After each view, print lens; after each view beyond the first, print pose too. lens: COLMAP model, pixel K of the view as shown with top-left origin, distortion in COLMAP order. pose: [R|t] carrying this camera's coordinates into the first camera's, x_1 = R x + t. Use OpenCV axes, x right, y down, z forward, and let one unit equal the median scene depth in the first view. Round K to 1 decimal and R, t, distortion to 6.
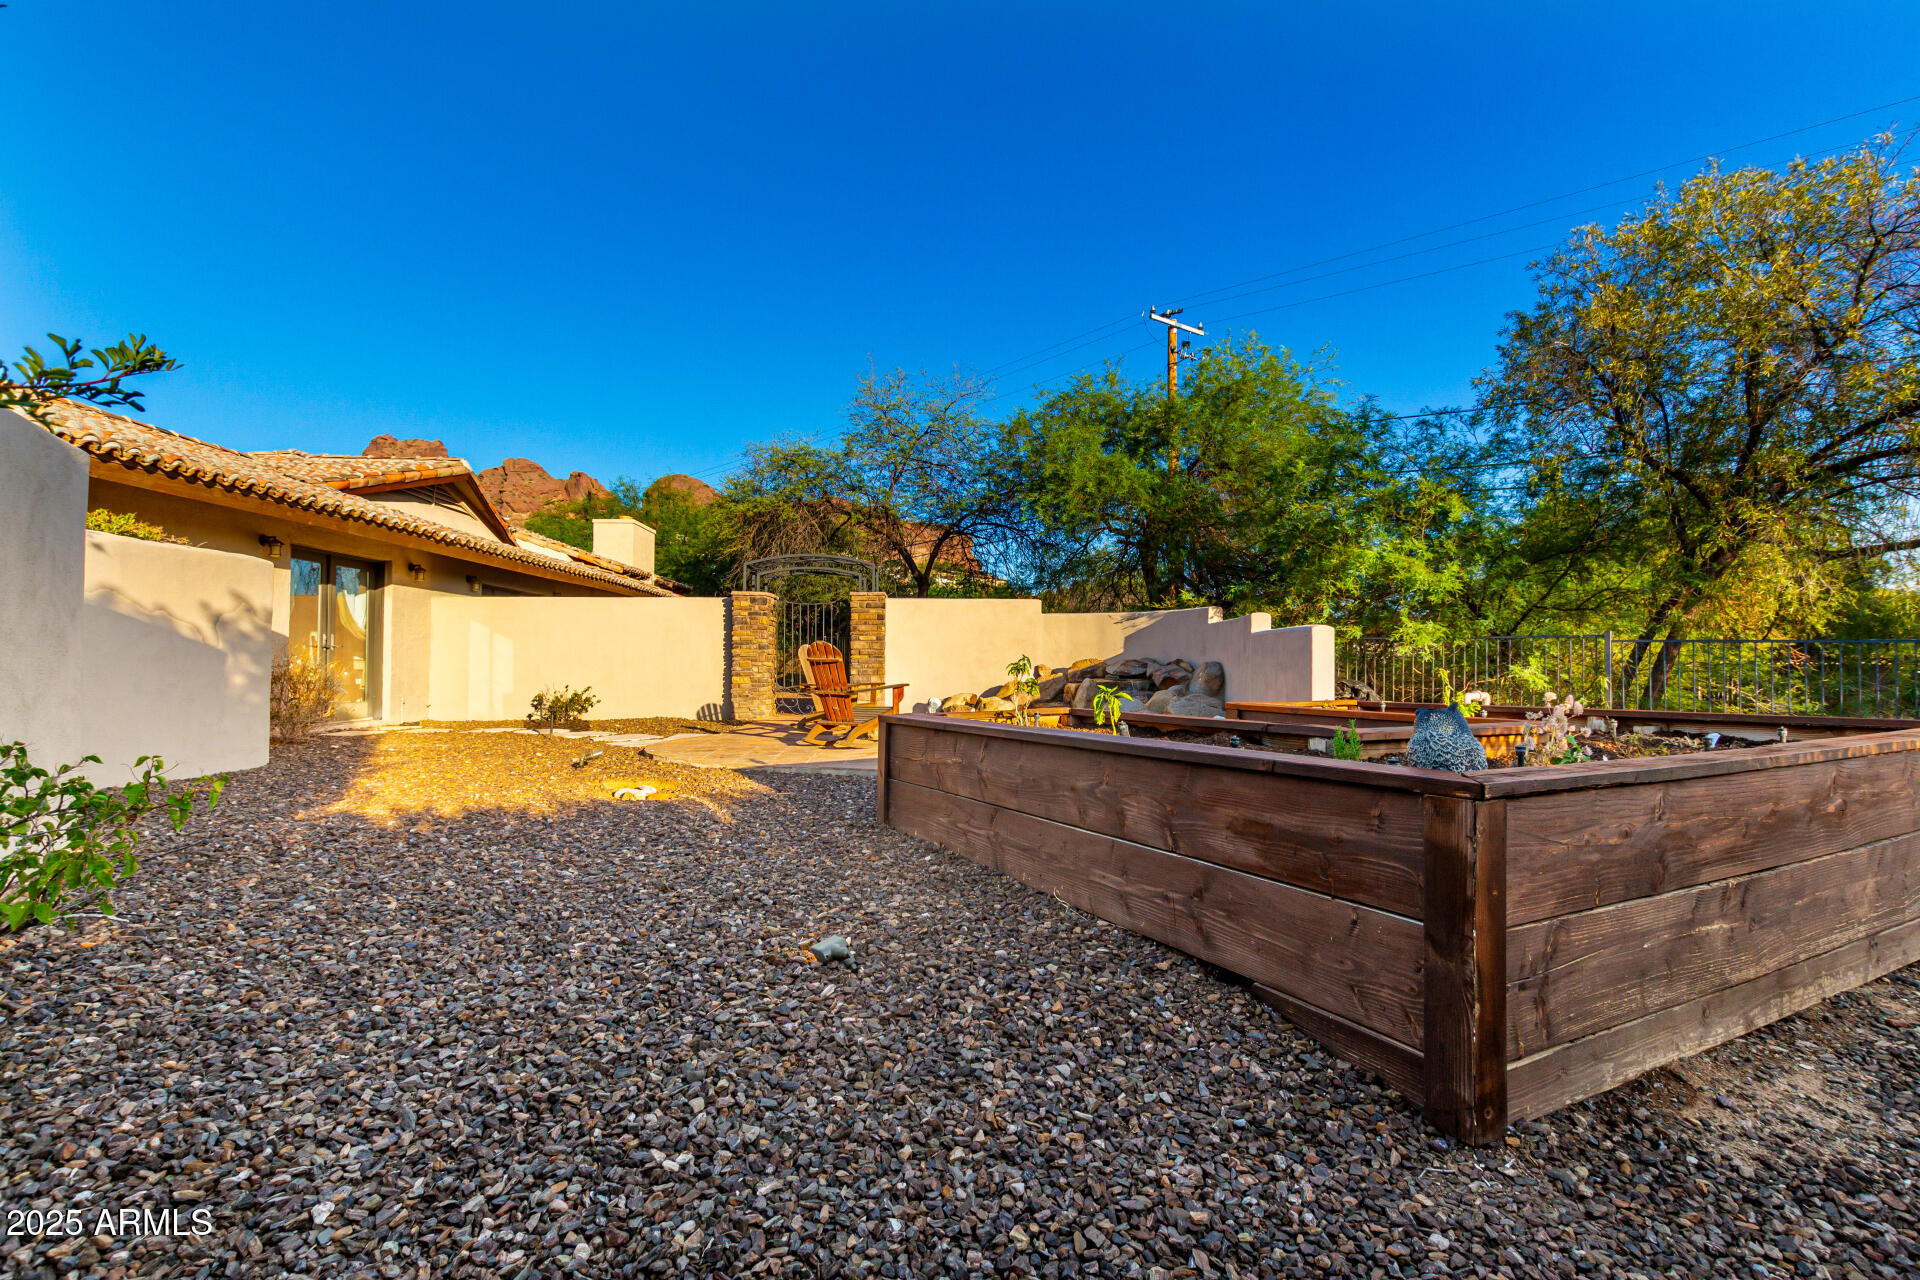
lens RADIAL K [[875.5, 0, 971.5], [0, 875.5, 646.6], [0, 0, 1]] dist [-0.000445, -0.000333]
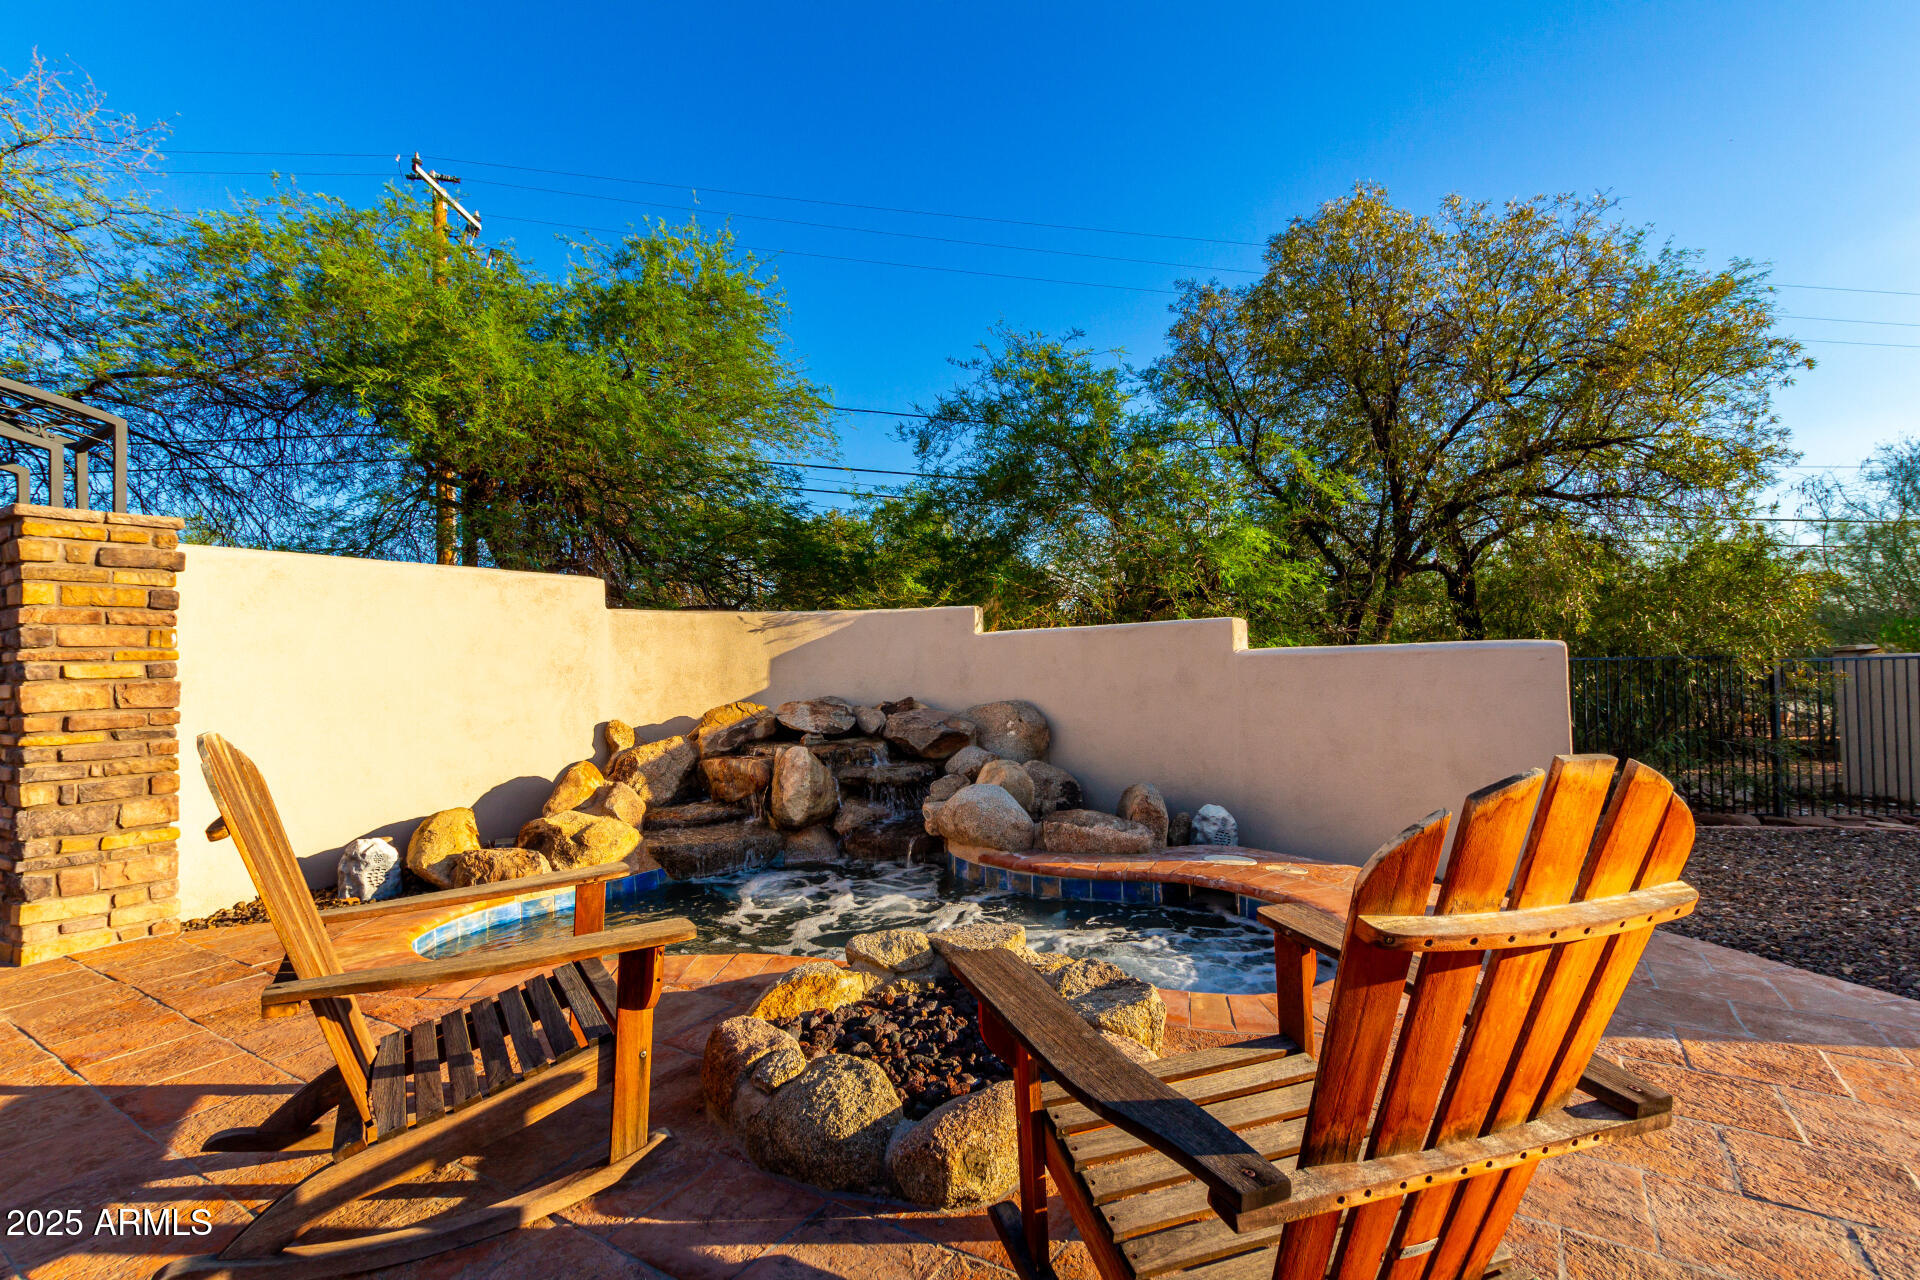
lens RADIAL K [[875.5, 0, 954.1], [0, 875.5, 641.3], [0, 0, 1]] dist [-0.000445, -0.000333]
pose [[0.586107, 0.006522, 0.810207, -0.185794], [0.009383, 0.999846, -0.014836, -0.012656], [-0.810179, 0.016298, 0.585956, 0.601016]]
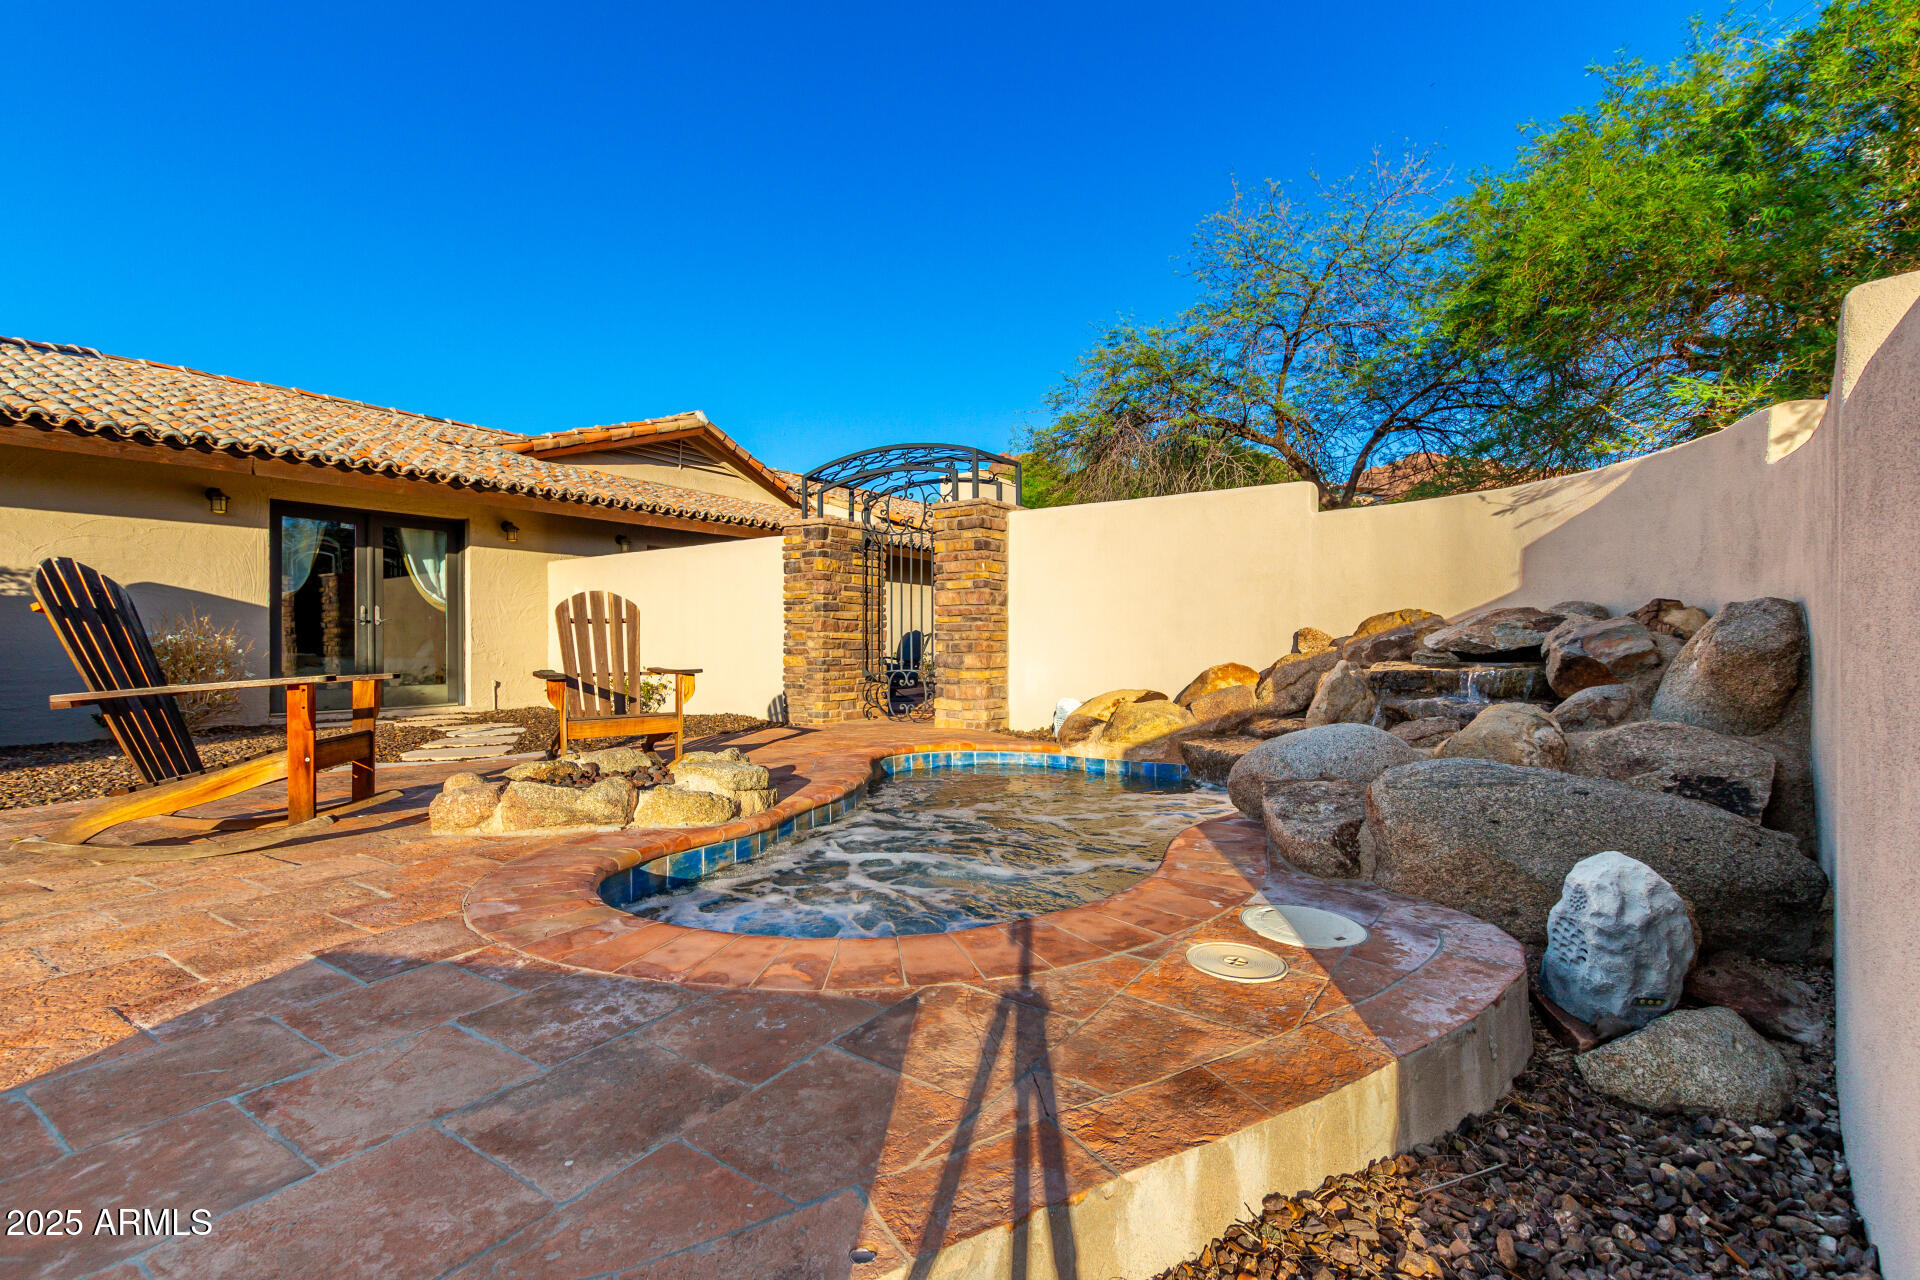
lens RADIAL K [[875.5, 0, 960.8], [0, 875.5, 647.4], [0, 0, 1]] dist [-0.000445, -0.000333]
pose [[0.801069, -0.005993, -0.598542, 0.207612], [0.020852, 0.999622, 0.017897, 0.019373], [0.598209, -0.026818, 0.800891, 0.555924]]
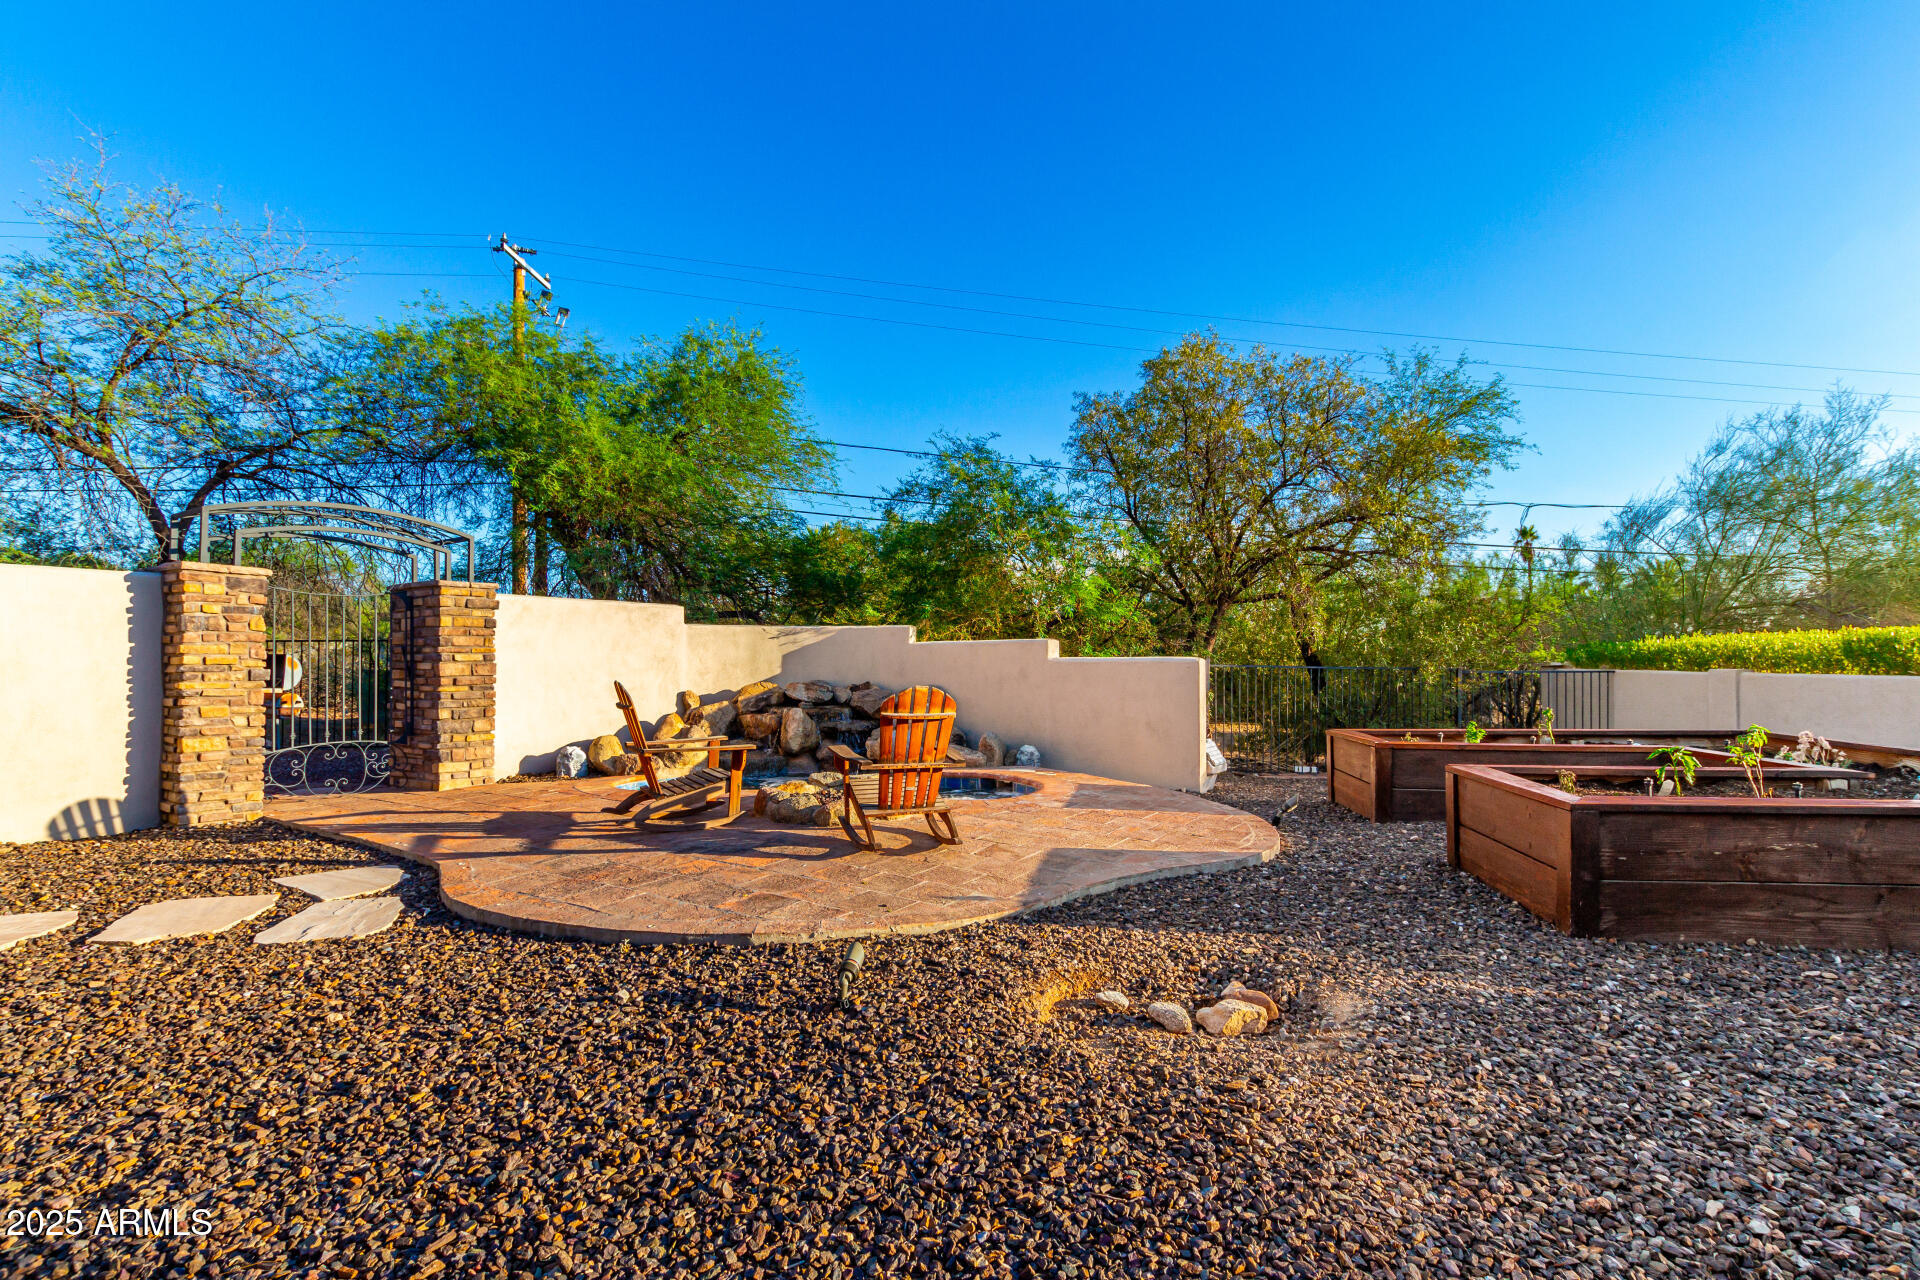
lens RADIAL K [[875.5, 0, 952.9], [0, 875.5, 639.9], [0, 0, 1]] dist [-0.000445, -0.000333]
pose [[0.597035, 0.013830, 0.802096, -0.401269], [-0.014034, 0.999878, -0.006795, -0.022434], [-0.802093, -0.007200, 0.597156, 0.364196]]
